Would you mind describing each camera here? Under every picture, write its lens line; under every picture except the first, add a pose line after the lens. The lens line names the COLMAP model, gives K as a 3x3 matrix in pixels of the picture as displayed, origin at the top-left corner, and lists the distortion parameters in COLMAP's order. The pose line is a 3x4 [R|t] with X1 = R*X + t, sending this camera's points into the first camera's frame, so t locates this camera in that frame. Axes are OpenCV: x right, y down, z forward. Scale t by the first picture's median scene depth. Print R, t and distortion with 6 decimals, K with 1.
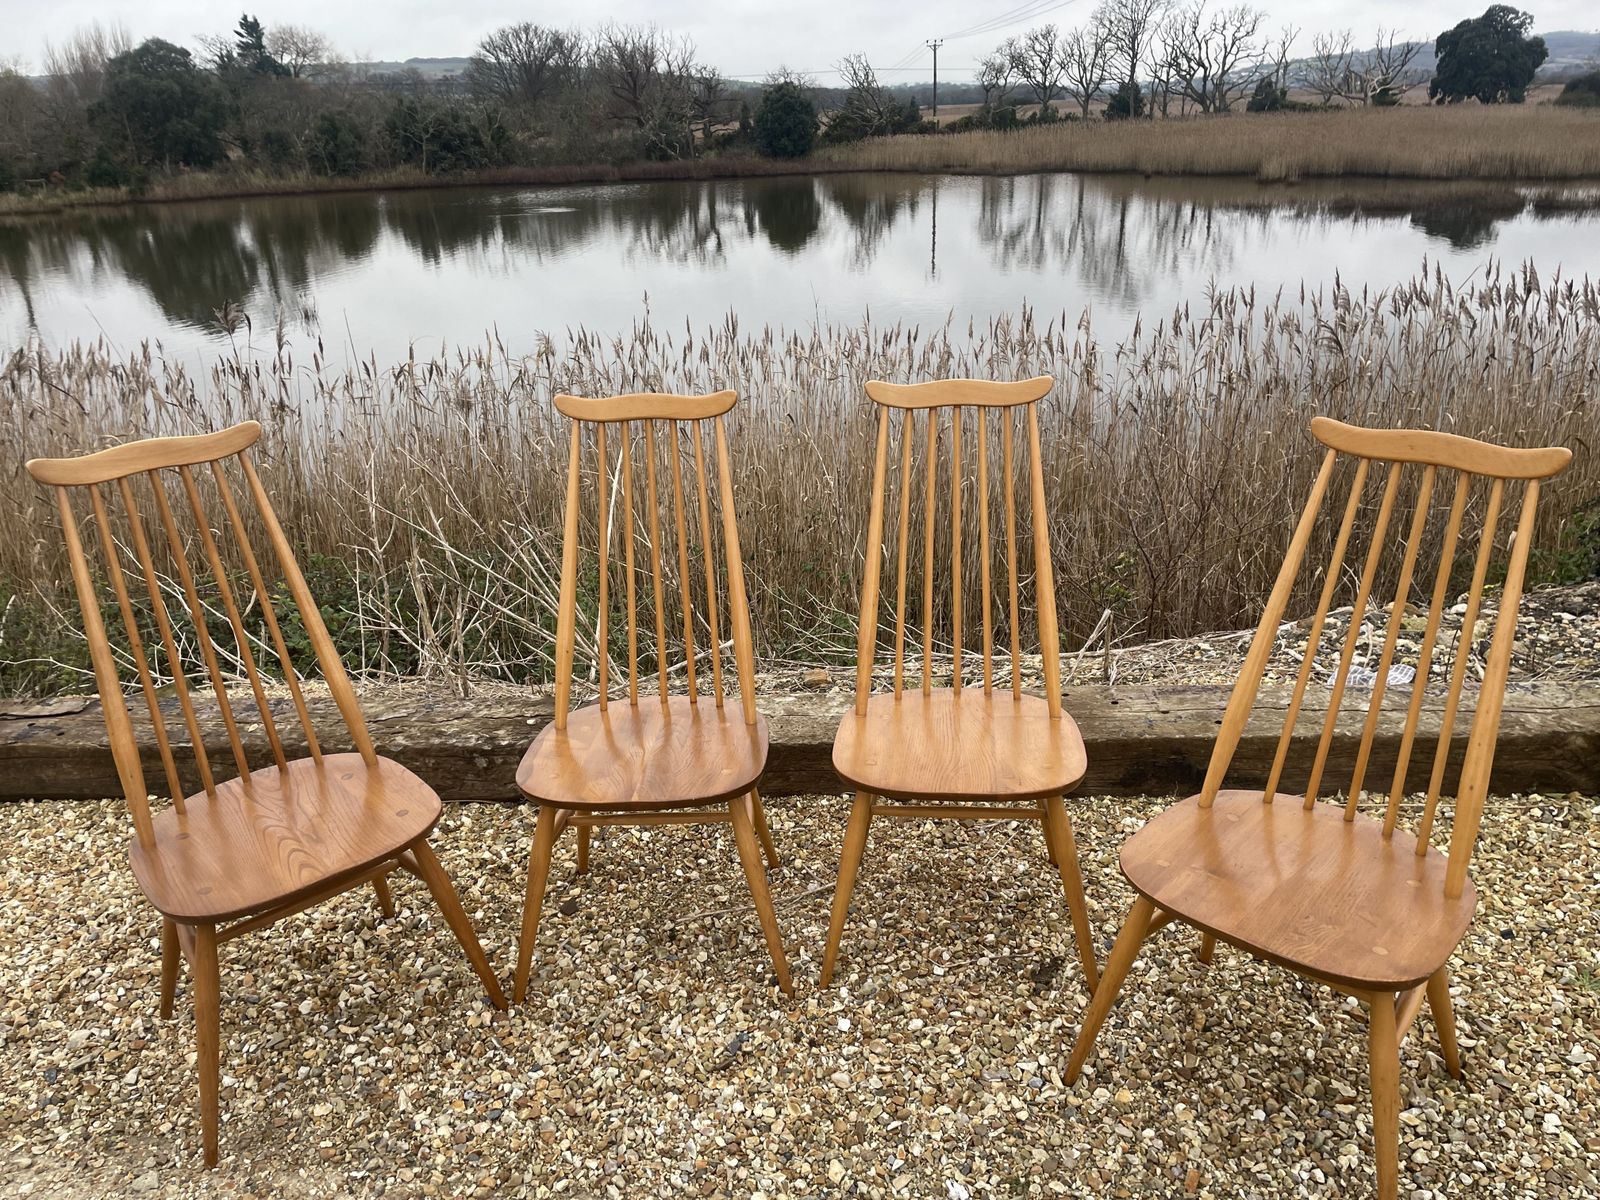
lens RADIAL K [[1203.3, 0, 812.0], [0, 1203.3, 607.7], [0, 0, 1]] dist [0.092851, -0.120150]
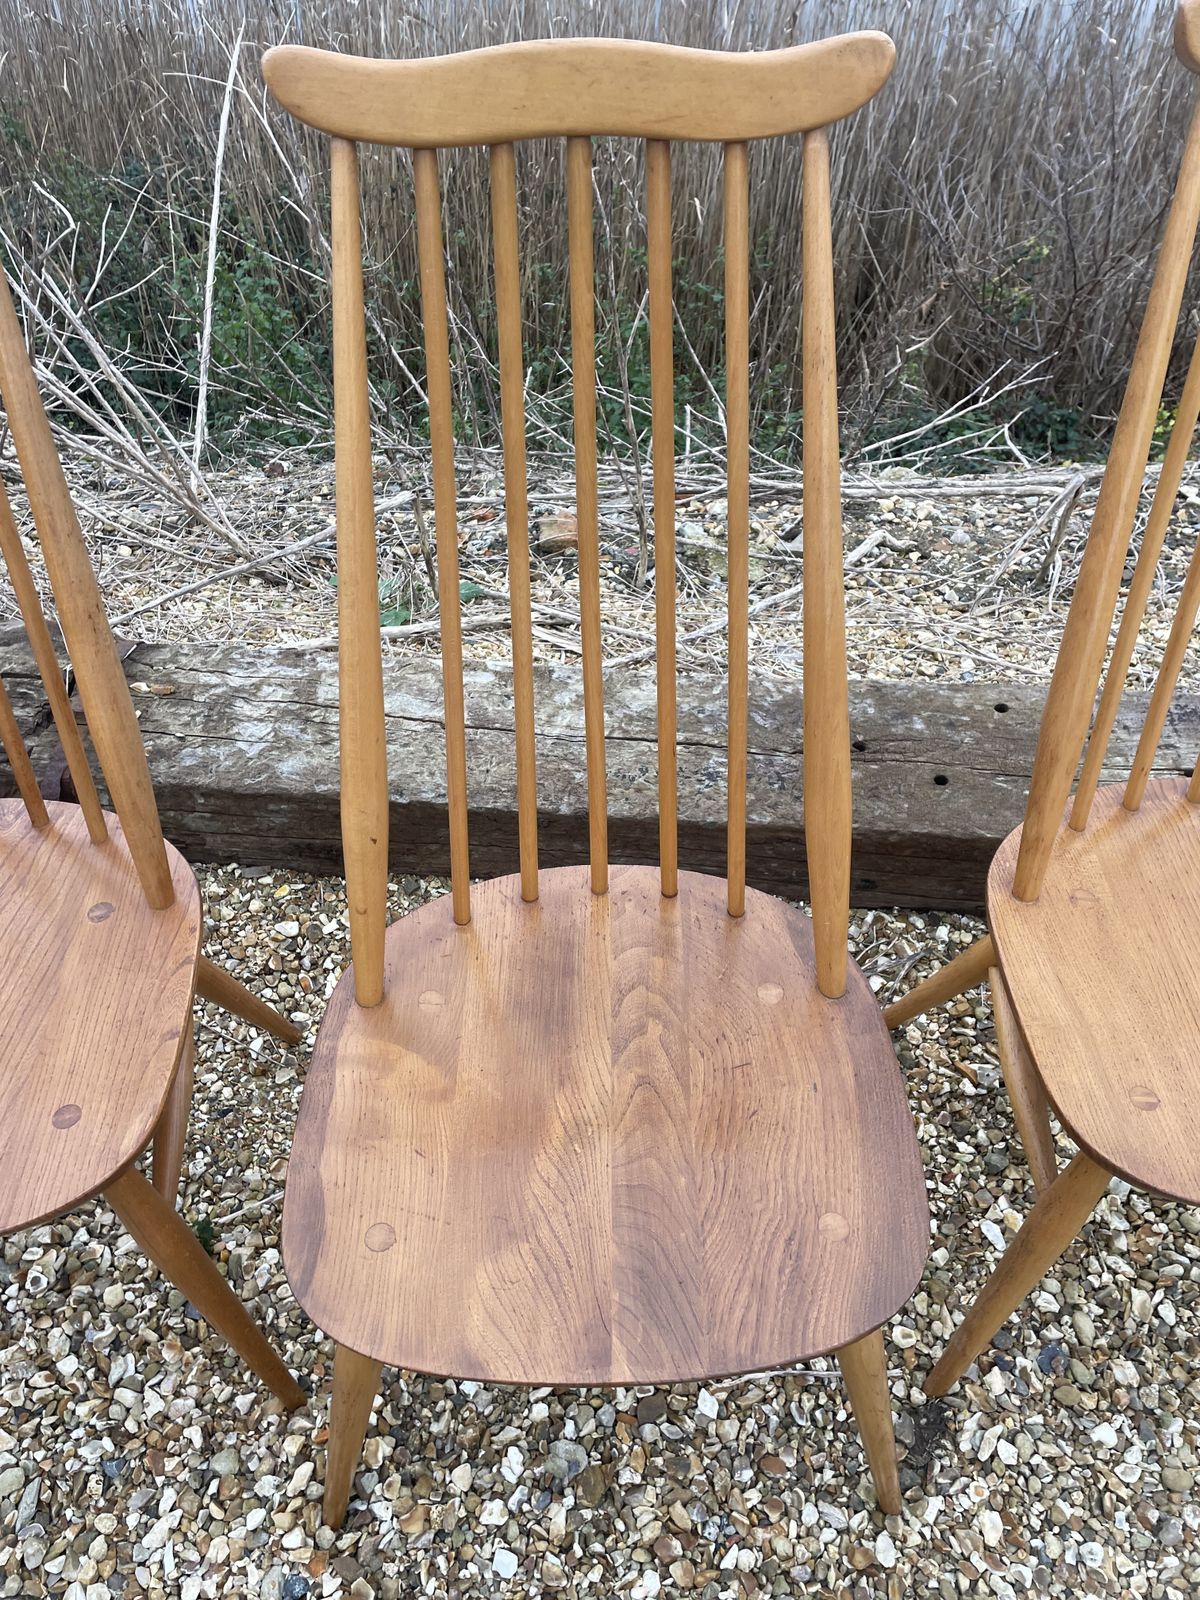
lens RADIAL K [[1203.3, 0, 605.8], [0, 1203.3, 808.0], [0, 0, 1]] dist [0.092851, -0.120150]
pose [[0.998005, 0.059266, 0.021773, 0.031995], [-0.062781, 0.894792, 0.442047, -0.131352], [0.006716, -0.442532, 0.896727, 0.581354]]
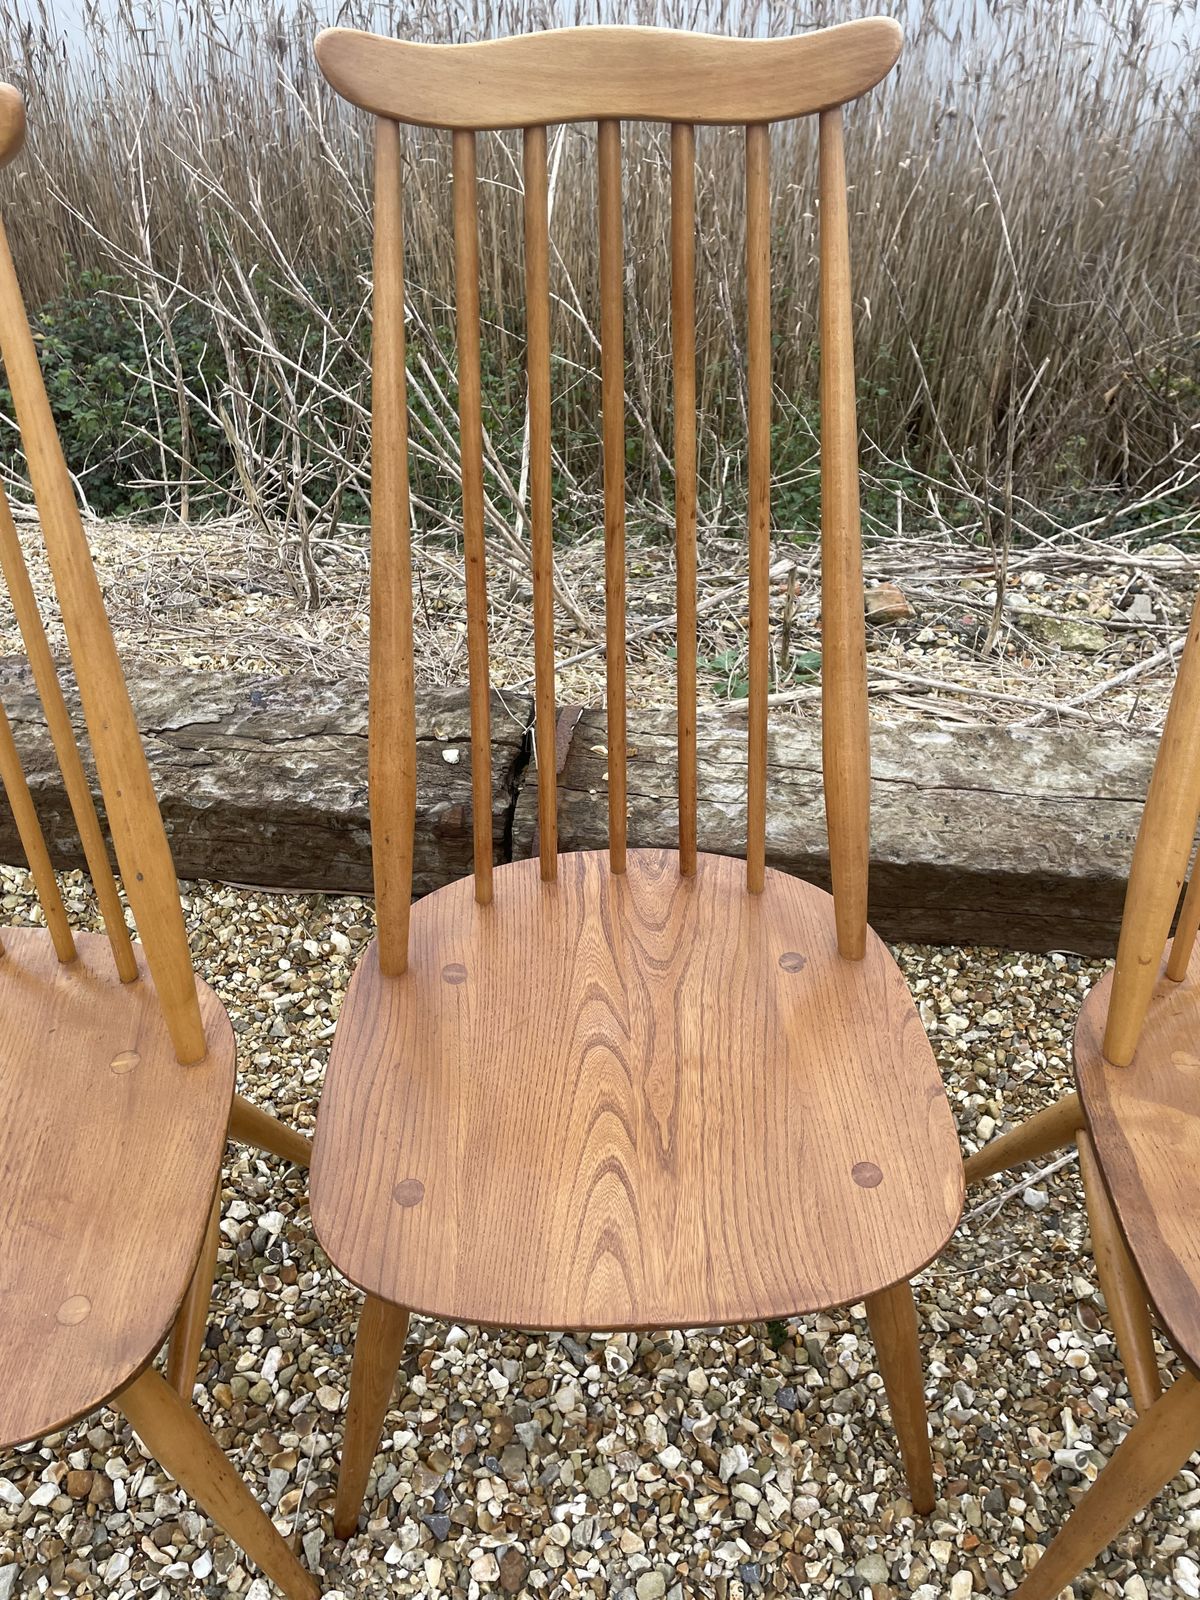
lens RADIAL K [[1203.3, 0, 603.9], [0, 1203.3, 808.3], [0, 0, 1]] dist [0.092851, -0.120150]
pose [[0.997933, 0.061258, -0.019413, -0.178094], [-0.049615, 0.926479, 0.373061, -0.098385], [0.040839, -0.371327, 0.927604, 0.584612]]
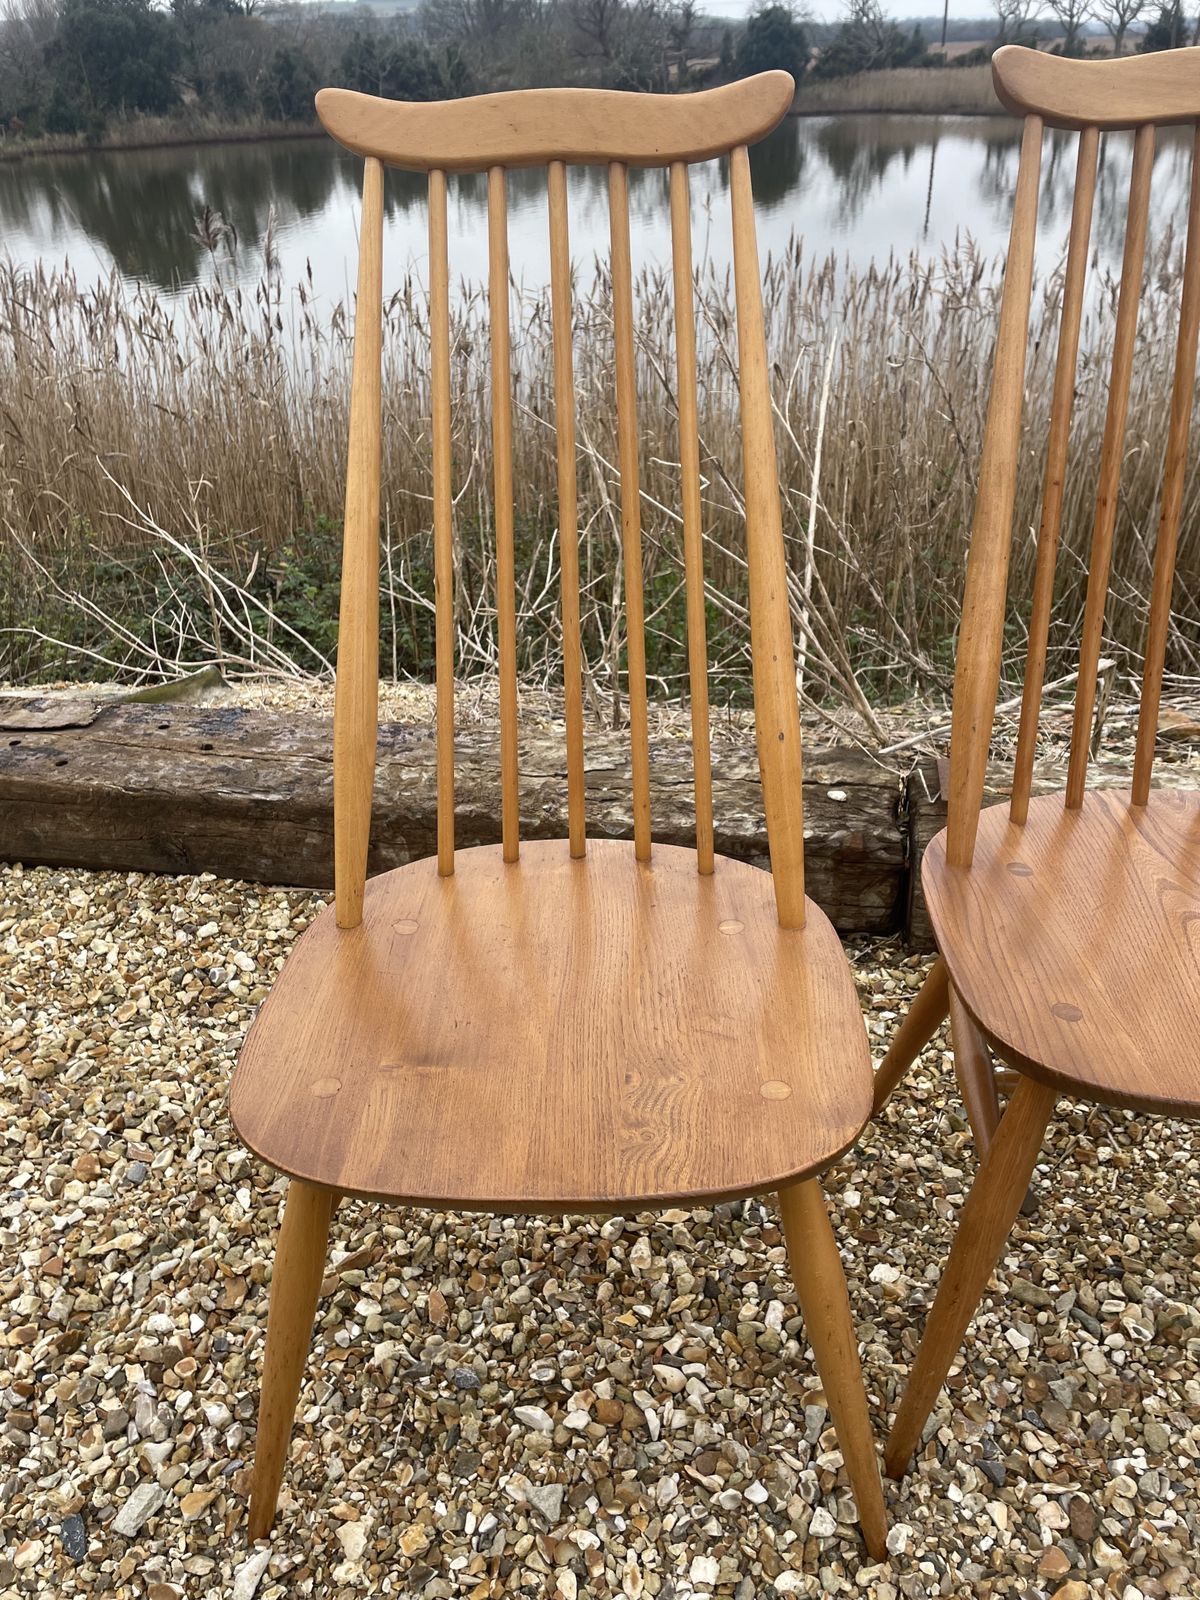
lens RADIAL K [[1203.3, 0, 593.7], [0, 1203.3, 797.1], [0, 0, 1]] dist [0.092851, -0.120150]
pose [[0.991175, 0.064531, -0.115791, -0.324344], [-0.045445, 0.985991, 0.160488, 0.011875], [0.124526, -0.153810, 0.980222, 0.505105]]
